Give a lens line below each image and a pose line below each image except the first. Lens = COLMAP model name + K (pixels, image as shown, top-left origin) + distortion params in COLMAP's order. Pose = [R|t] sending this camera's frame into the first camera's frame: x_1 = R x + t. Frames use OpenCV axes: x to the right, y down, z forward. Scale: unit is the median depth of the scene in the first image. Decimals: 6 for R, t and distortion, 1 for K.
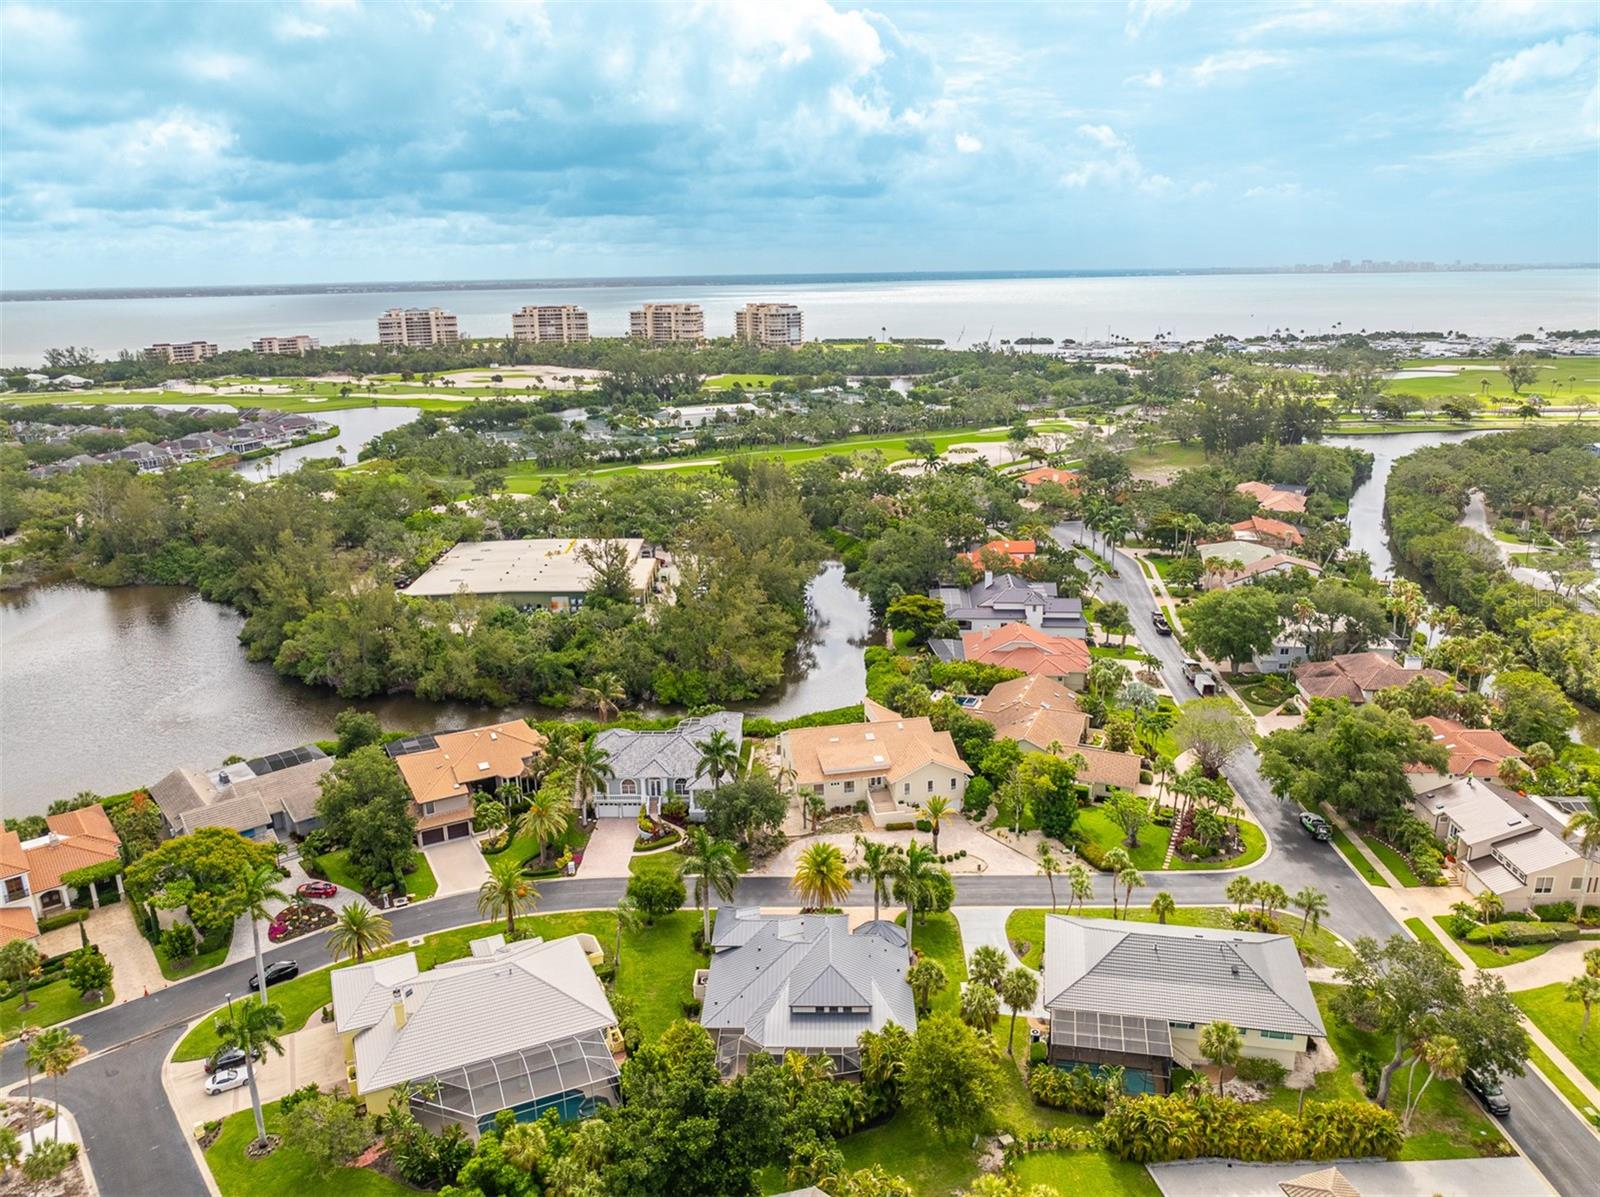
lens RADIAL K [[1117.6, 0, 799.3], [0, 1117.6, 602.0], [0, 0, 1]] dist [-0.029036, 0.008345]
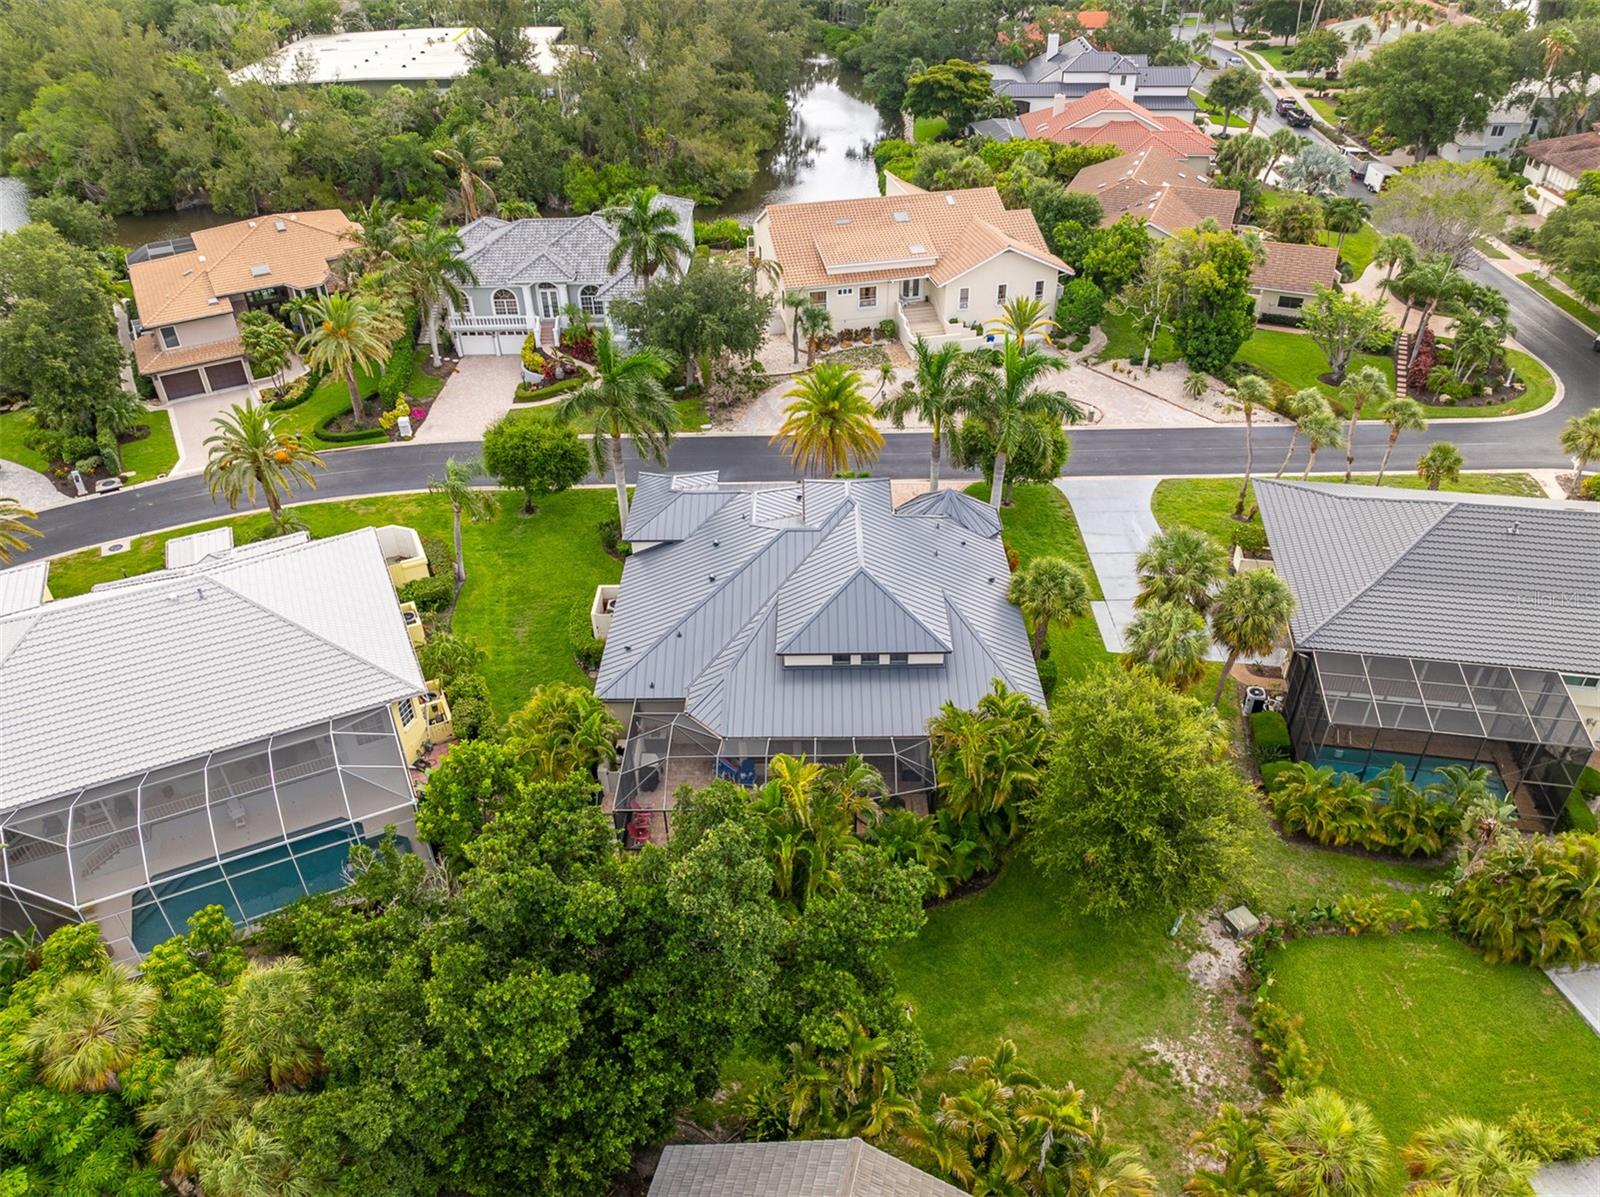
lens RADIAL K [[1119.5, 0, 799.5], [0, 1119.5, 597.9], [0, 0, 1]] dist [-0.032856, 0.015803]
pose [[0.999771, -0.013673, 0.016485, -0.004853], [0.007669, 0.947202, 0.320545, 0.125897], [-0.019997, -0.320346, 0.947090, 0.373754]]
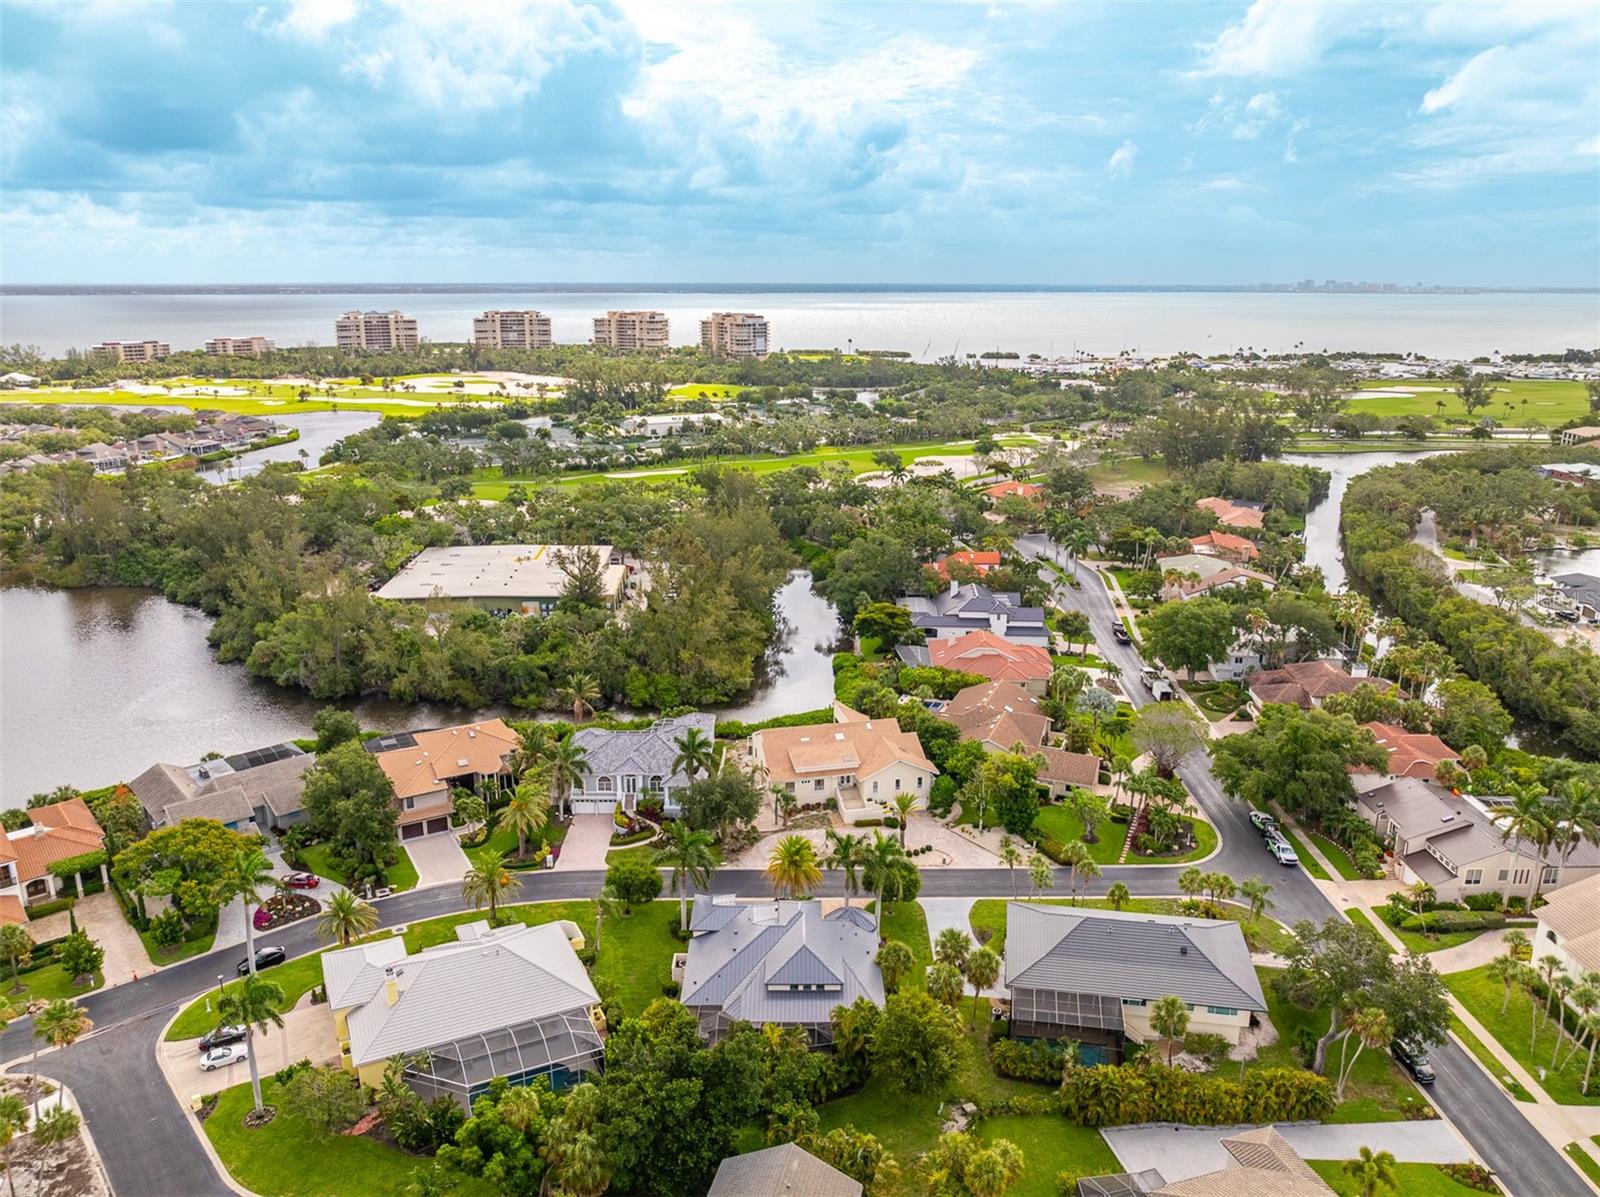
lens RADIAL K [[1134.7, 0, 799.4], [0, 1134.7, 603.8], [0, 0, 1]] dist [-0.025422, -0.001113]
pose [[0.999361, 0.010294, 0.034239, -0.011529], [-0.009931, 0.999893, -0.010759, 0.009536], [-0.034346, 0.010412, 0.999356, -0.050326]]
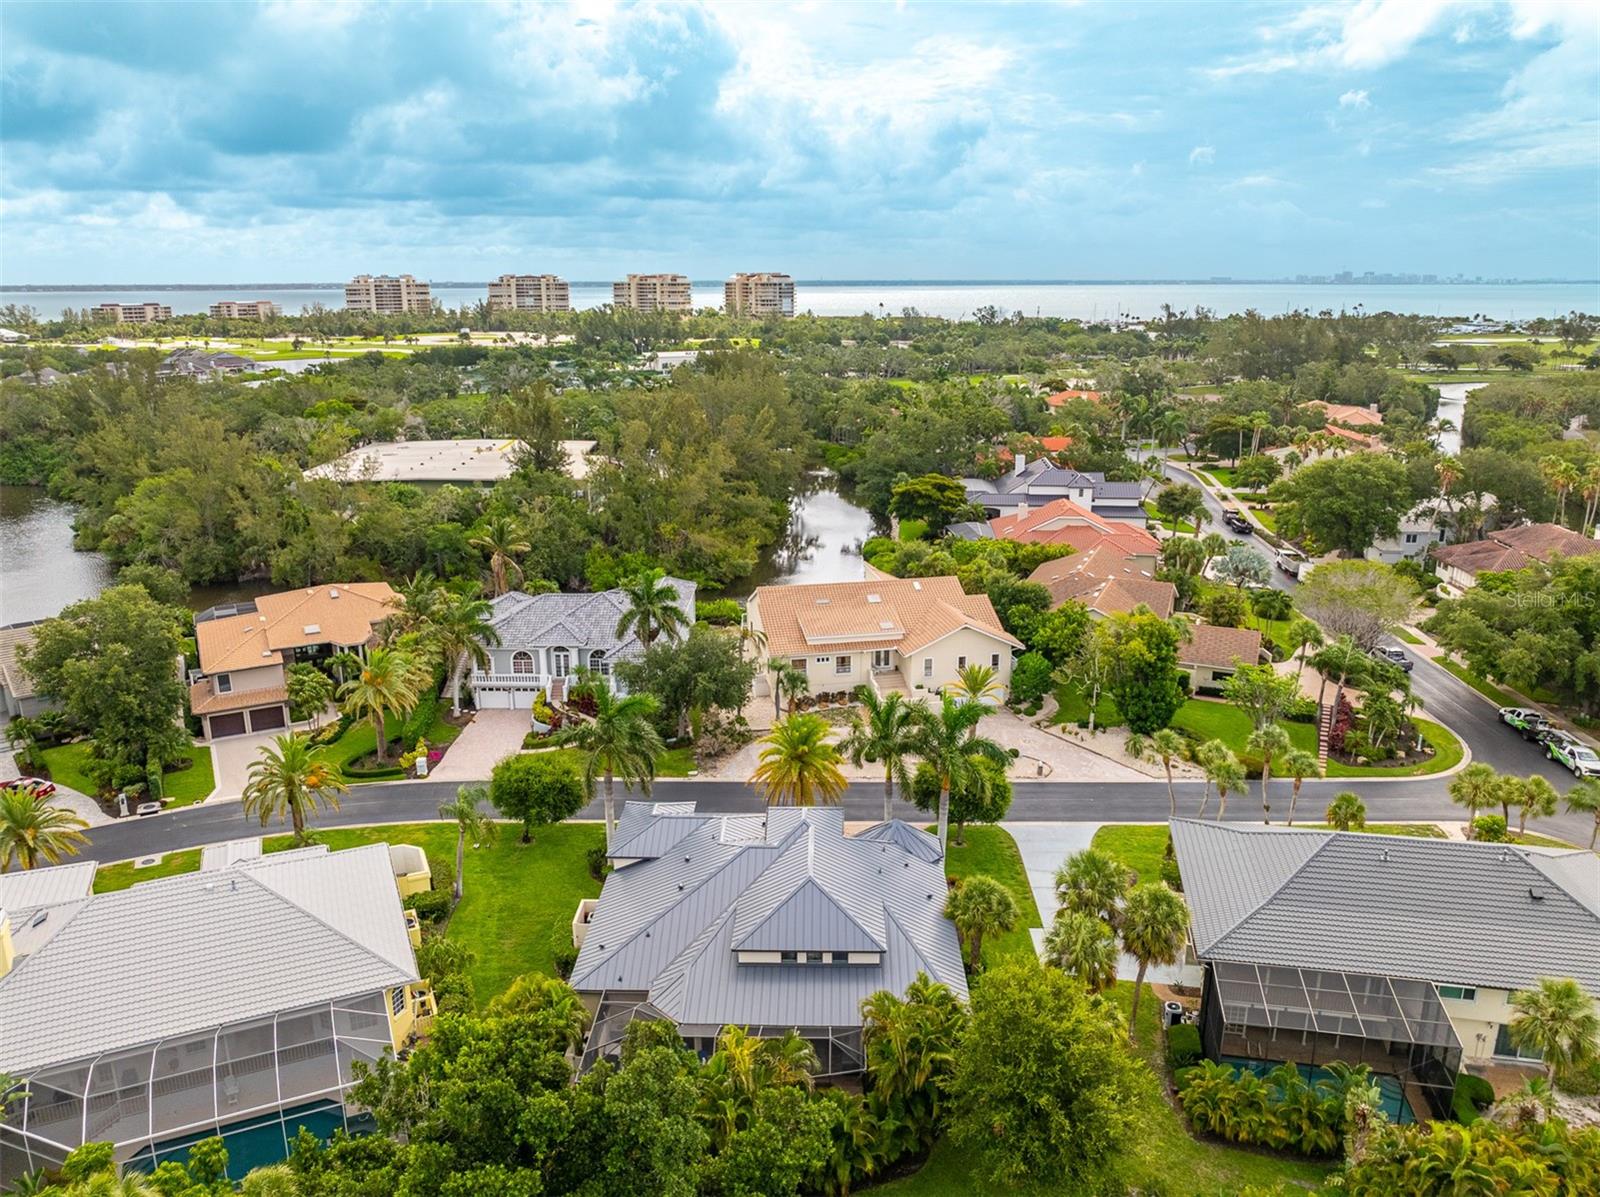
lens RADIAL K [[1134.7, 0, 799.4], [0, 1134.7, 603.8], [0, 0, 1]] dist [-0.025422, -0.001113]
pose [[0.999886, 0.012545, 0.008381, 0.011255], [-0.012476, 0.999888, -0.008214, 0.134243], [-0.008483, 0.008108, 0.999931, 0.303405]]
